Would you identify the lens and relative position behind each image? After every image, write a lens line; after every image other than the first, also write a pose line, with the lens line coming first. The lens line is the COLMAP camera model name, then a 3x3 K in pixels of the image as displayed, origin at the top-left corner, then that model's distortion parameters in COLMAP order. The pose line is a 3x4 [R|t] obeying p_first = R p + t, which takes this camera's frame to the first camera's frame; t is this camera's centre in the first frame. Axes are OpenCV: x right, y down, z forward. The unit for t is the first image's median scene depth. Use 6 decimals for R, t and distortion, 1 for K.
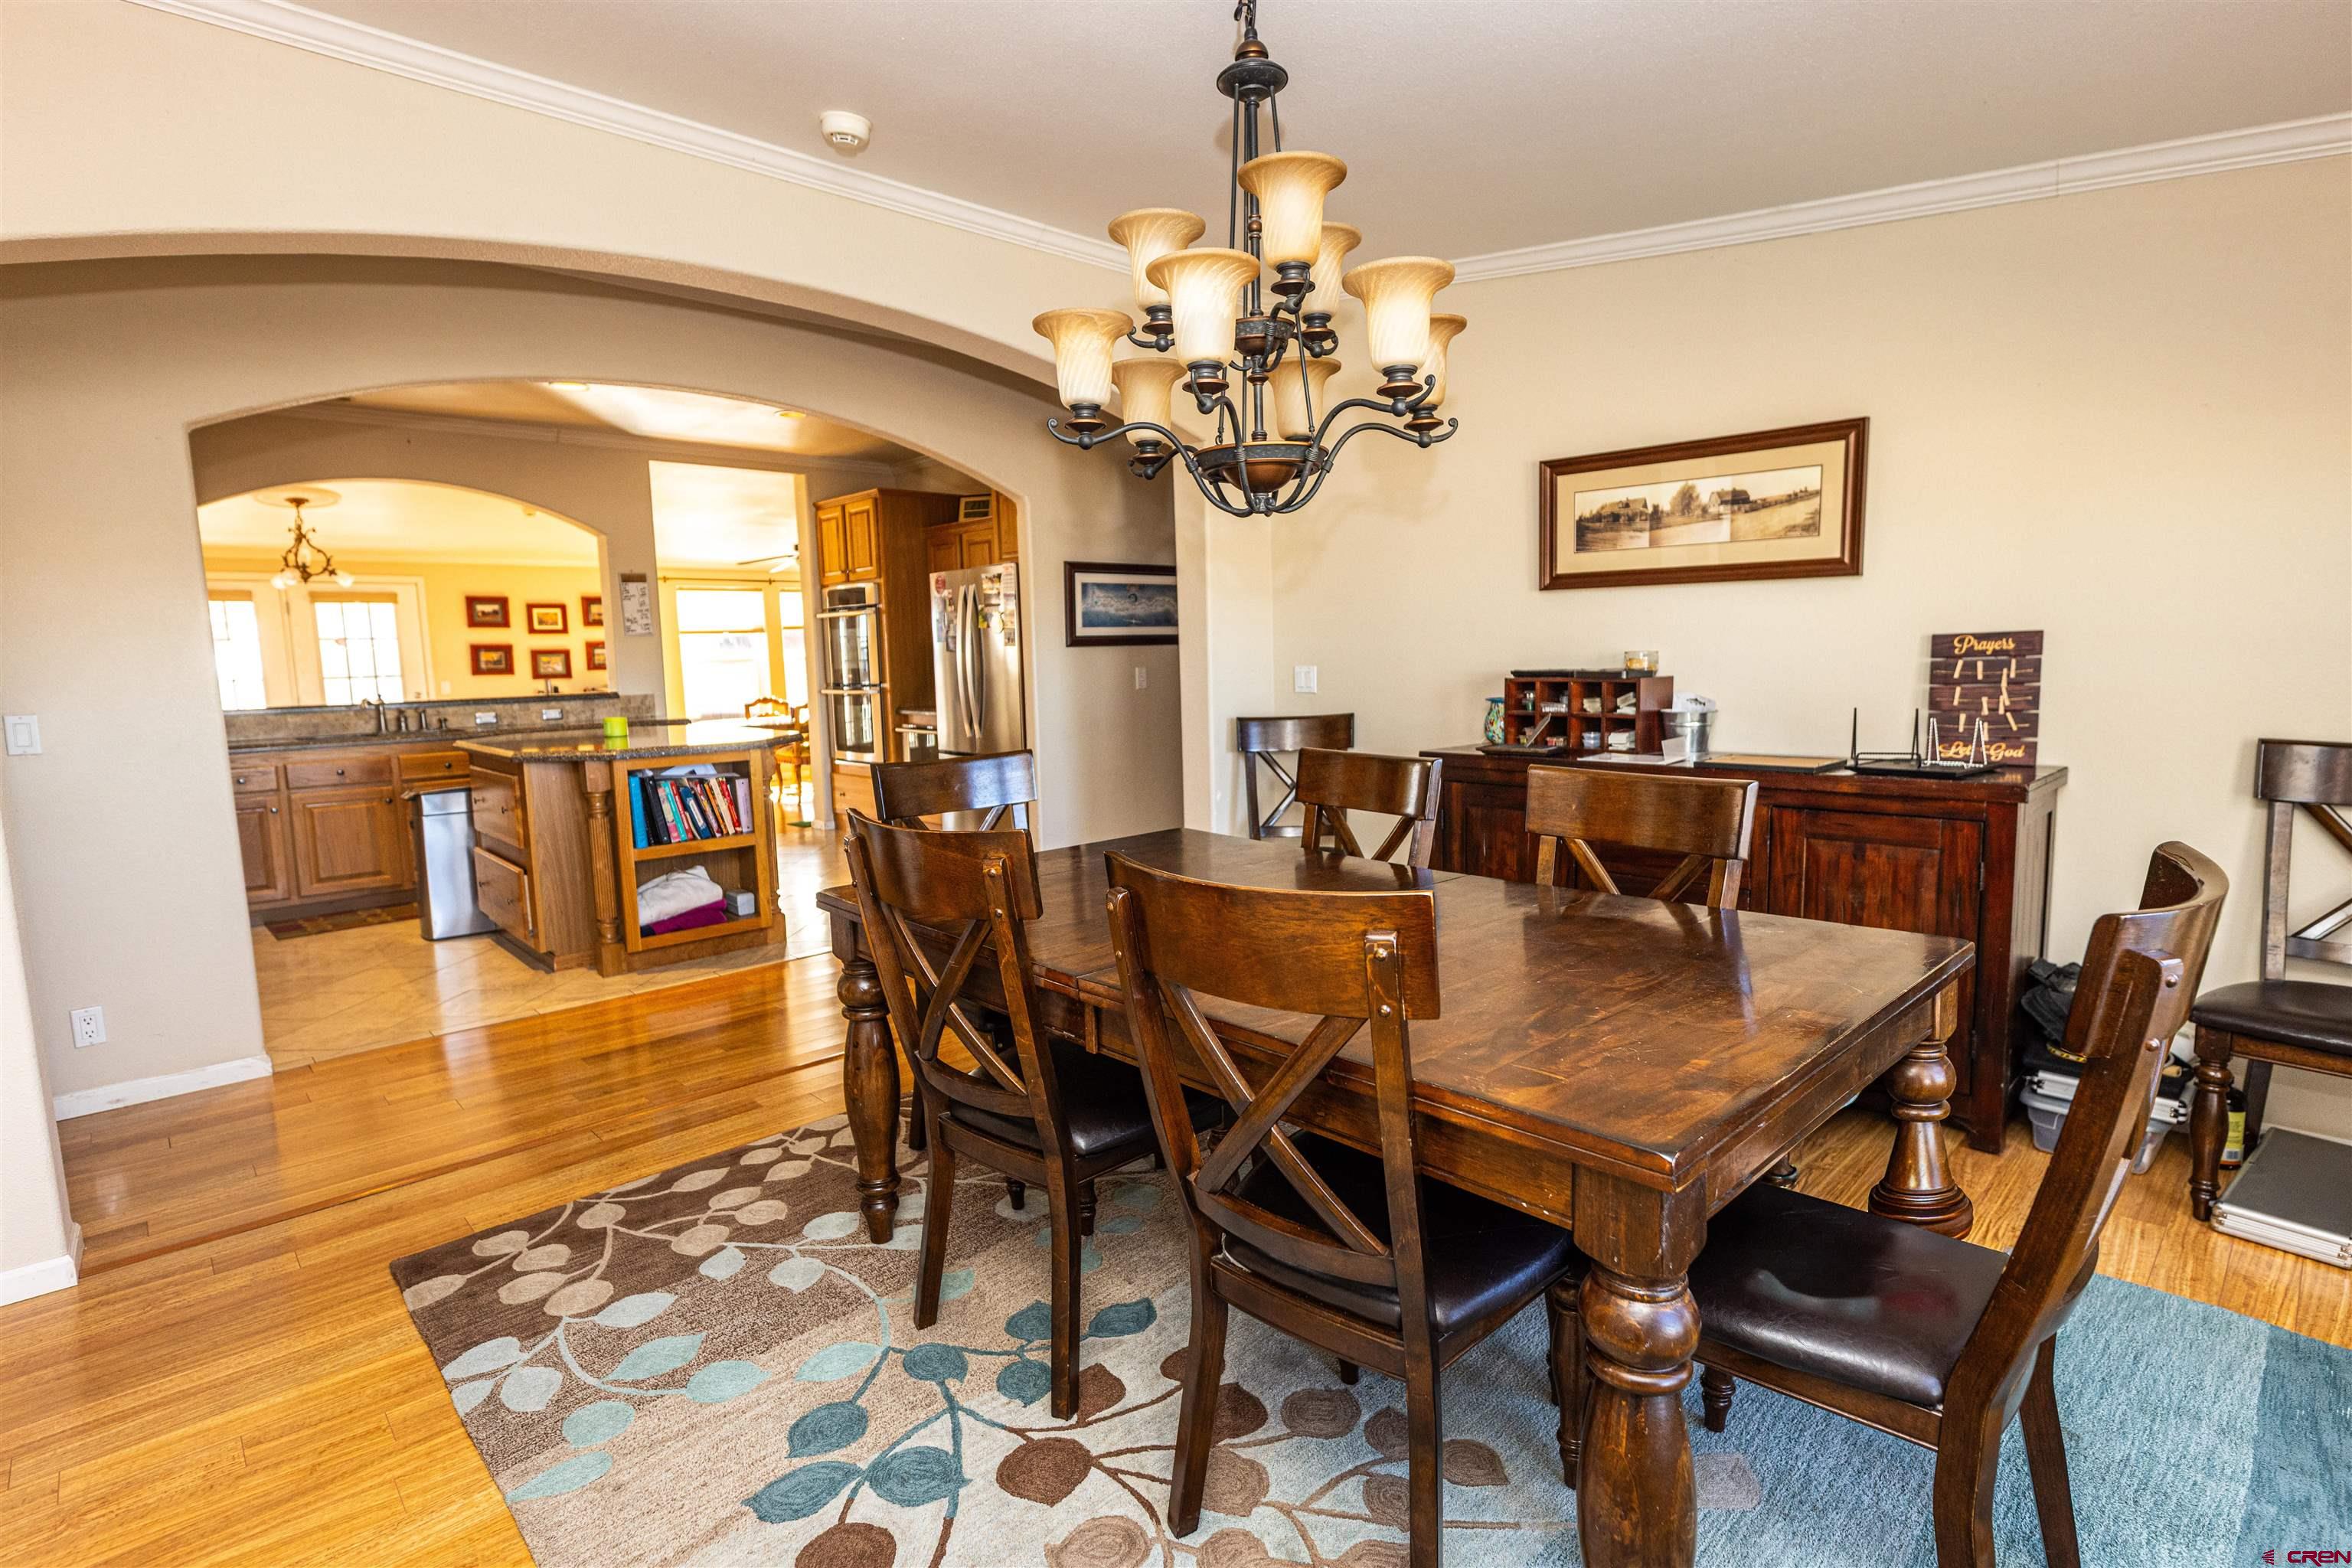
lens RADIAL K [[1130.9, 0, 1194.7], [0, 1130.9, 781.3], [0, 0, 1]] dist [-0.000211, 0.000133]
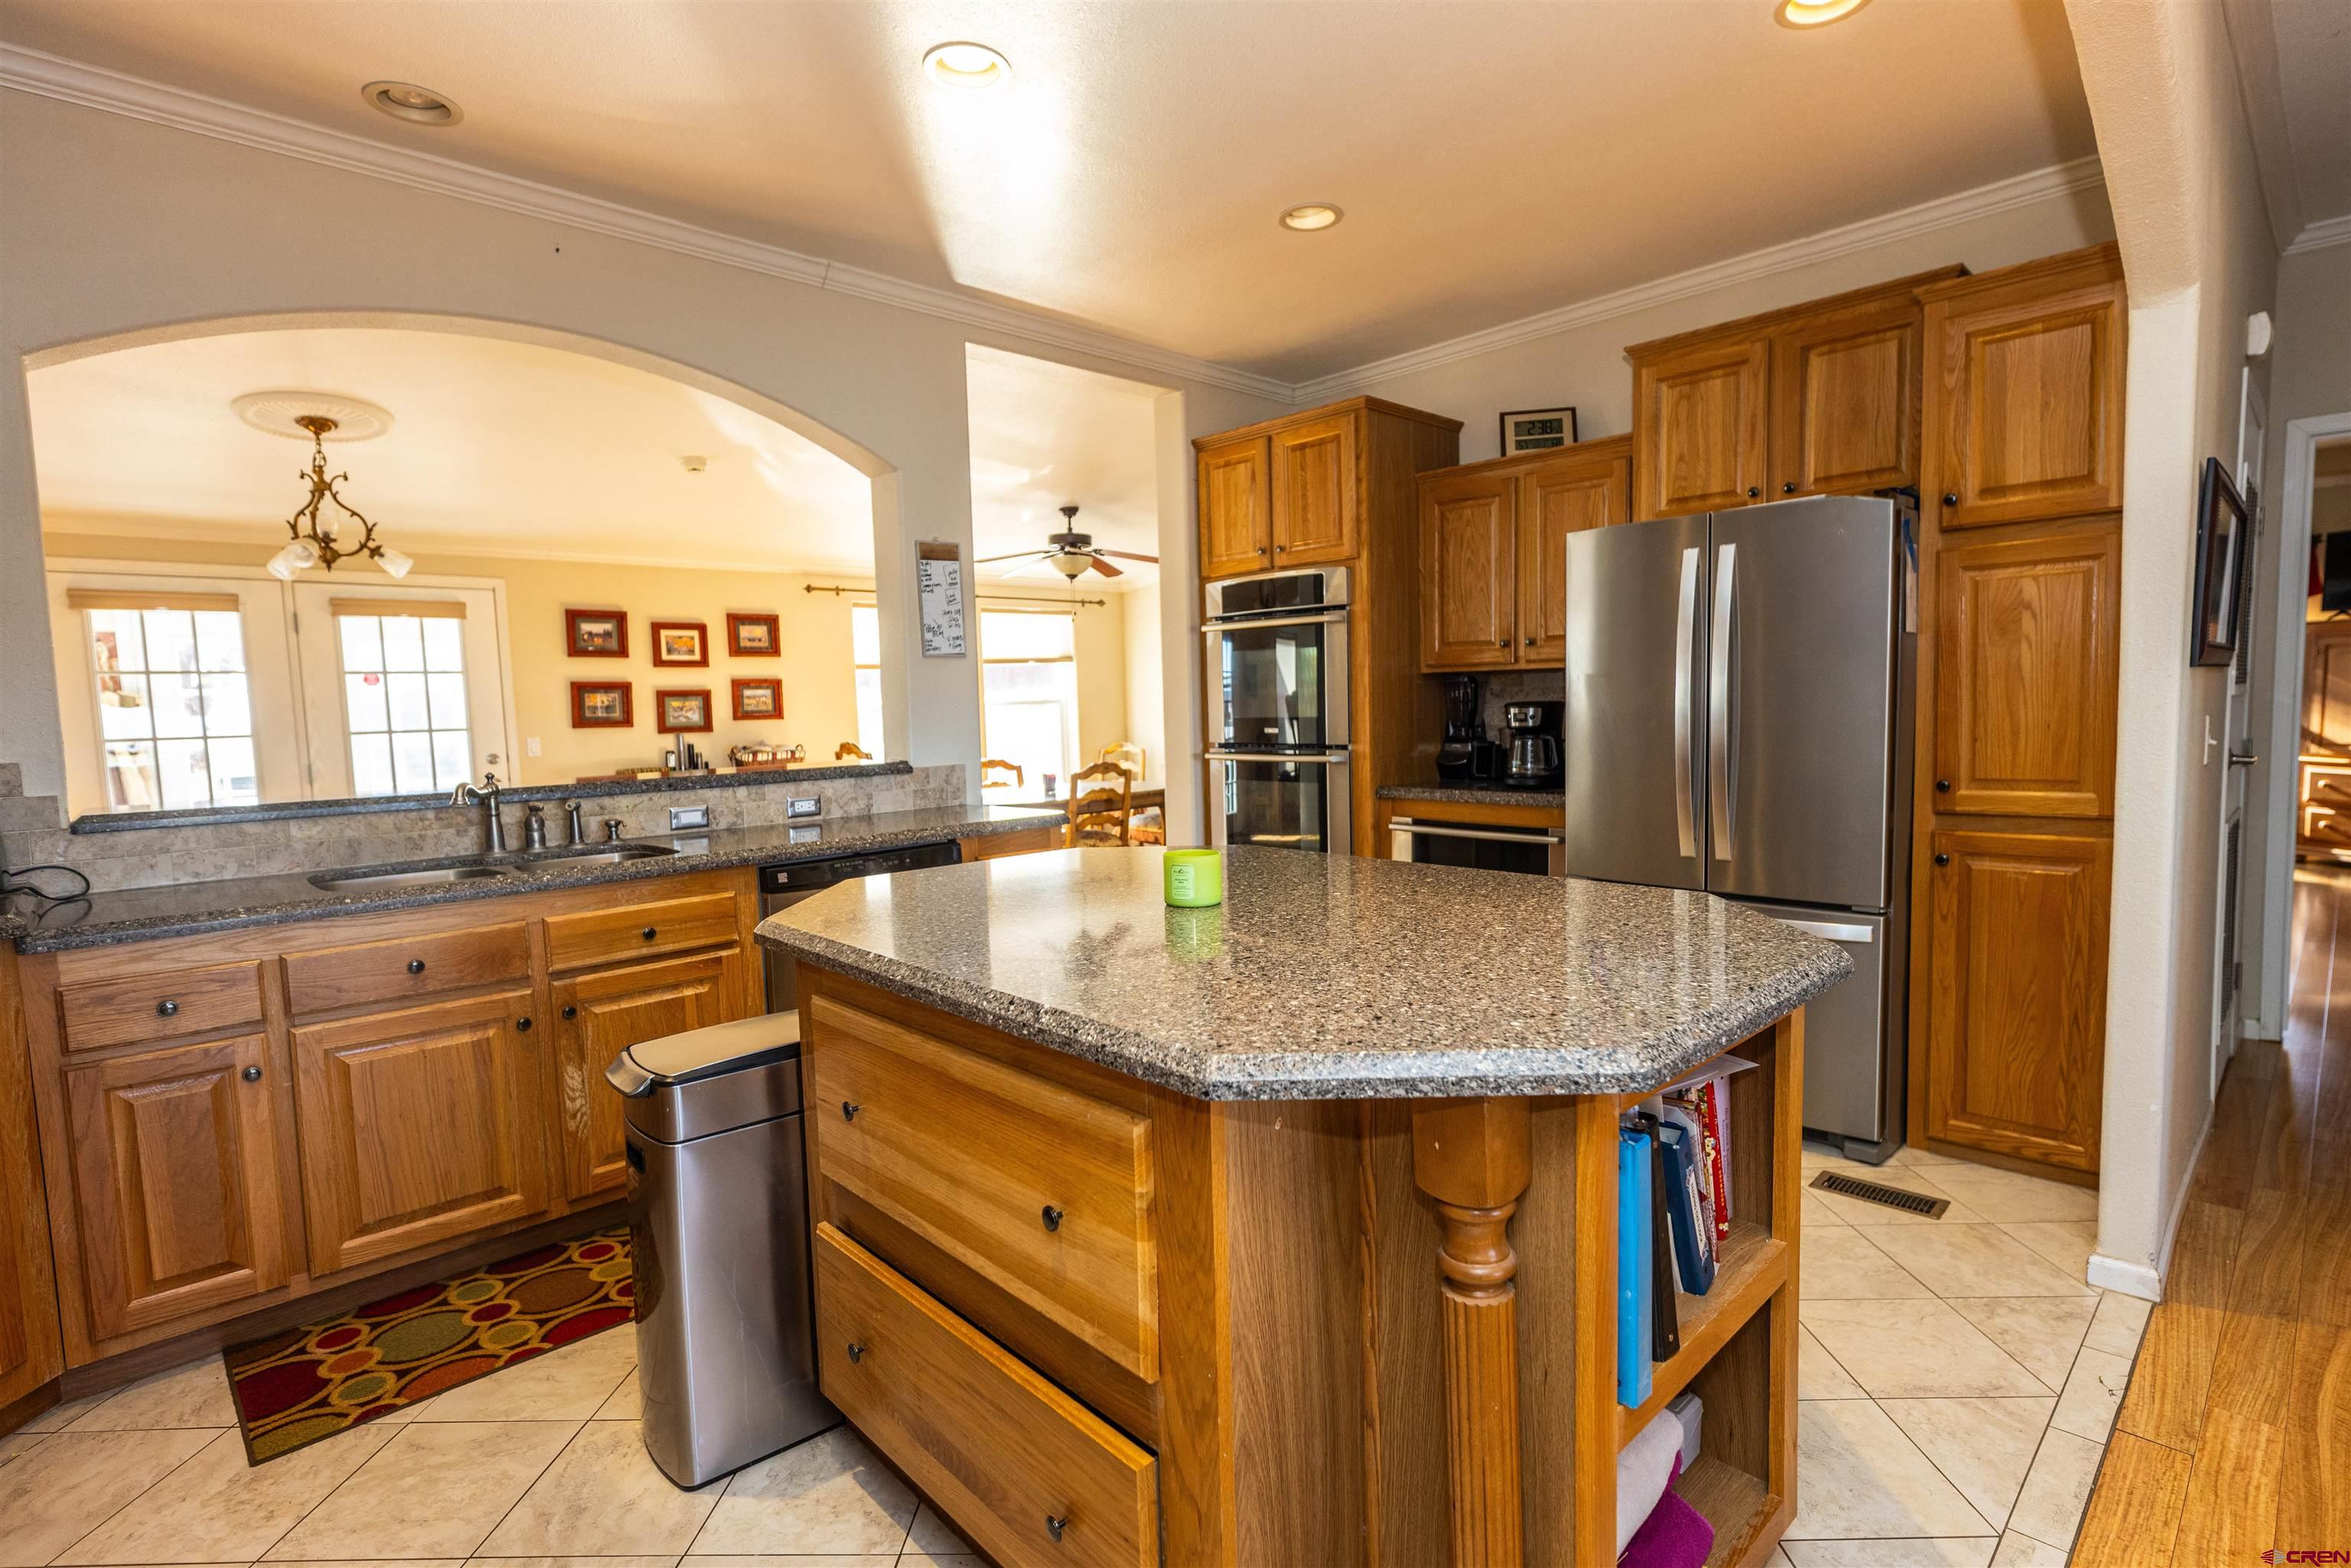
lens RADIAL K [[1118.7, 0, 1214.3], [0, 1118.7, 793.5], [0, 0, 1]] dist [-0.000767, -0.000210]
pose [[0.999900, -0.002683, 0.013890, -0.328258], [0.003102, 0.999538, -0.030231, -0.041390], [-0.013803, 0.030271, 0.999446, 0.409367]]
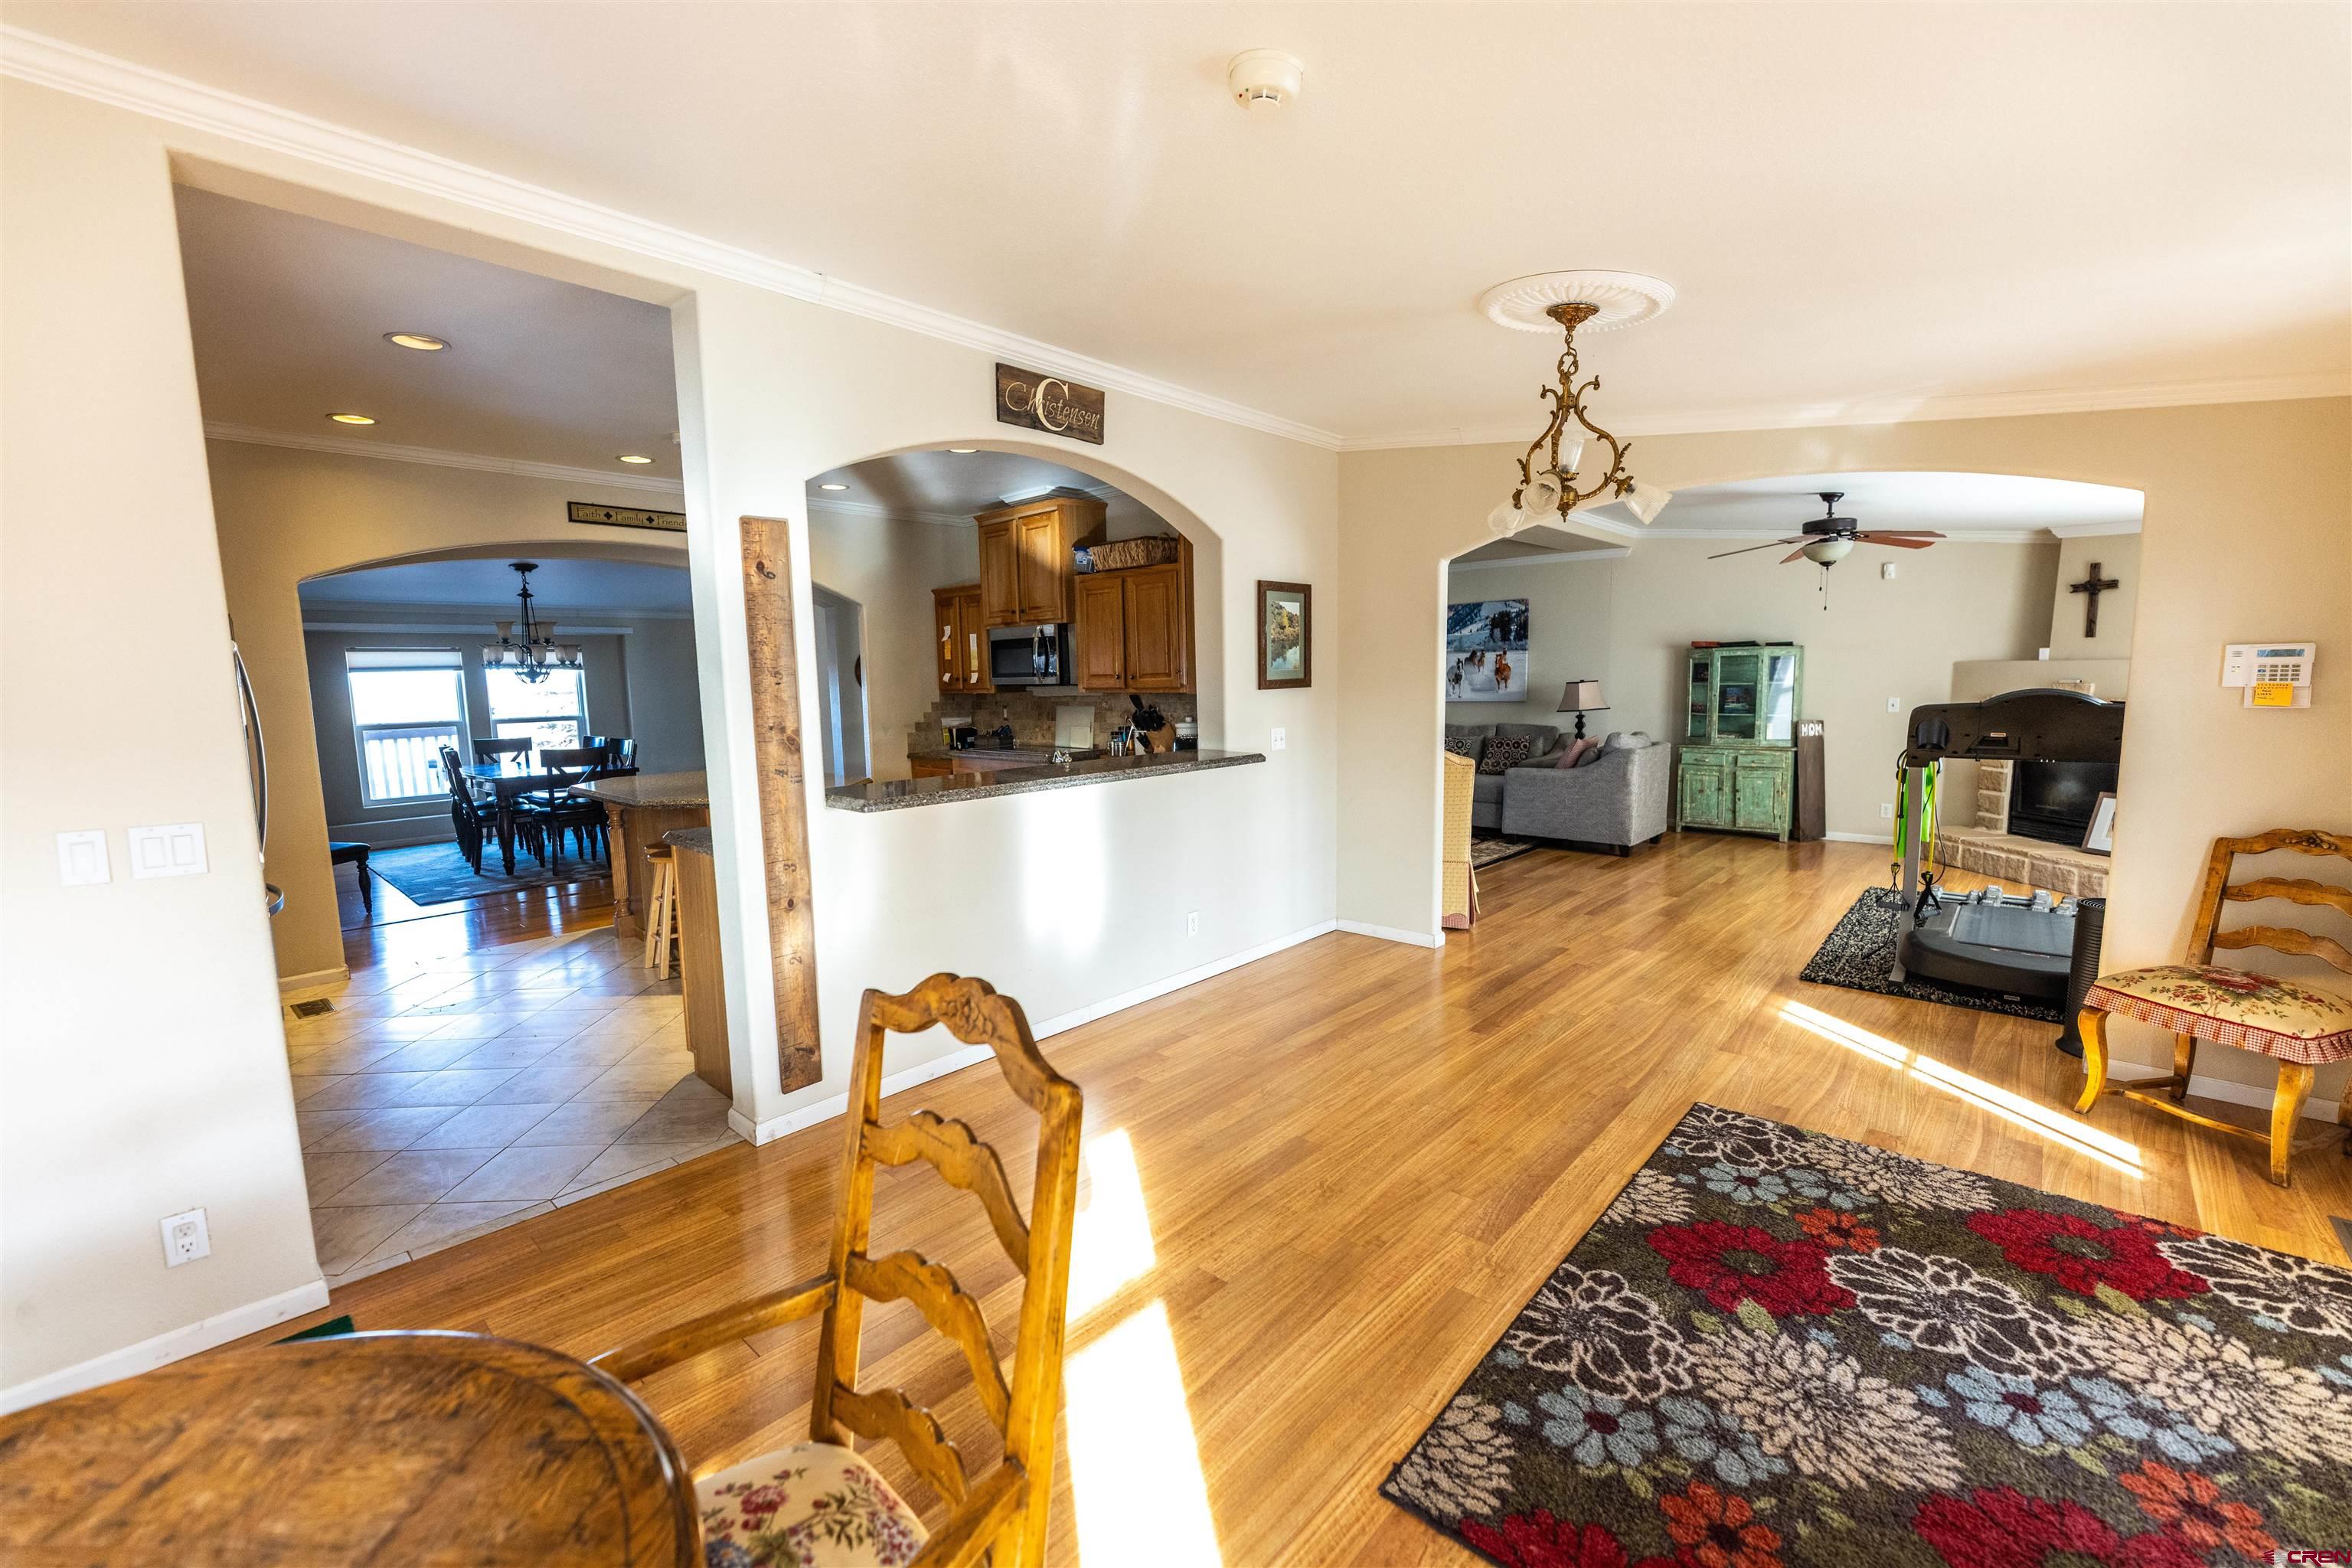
lens RADIAL K [[968.5, 0, 1176.0], [0, 968.5, 784.0], [0, 0, 1]] dist [0.001566, 0.000191]
pose [[-0.997105, 0.051704, -0.055752, -0.582315], [0.037852, 0.973436, 0.225807, -0.156719], [0.065946, 0.223043, -0.972576, 1.278975]]
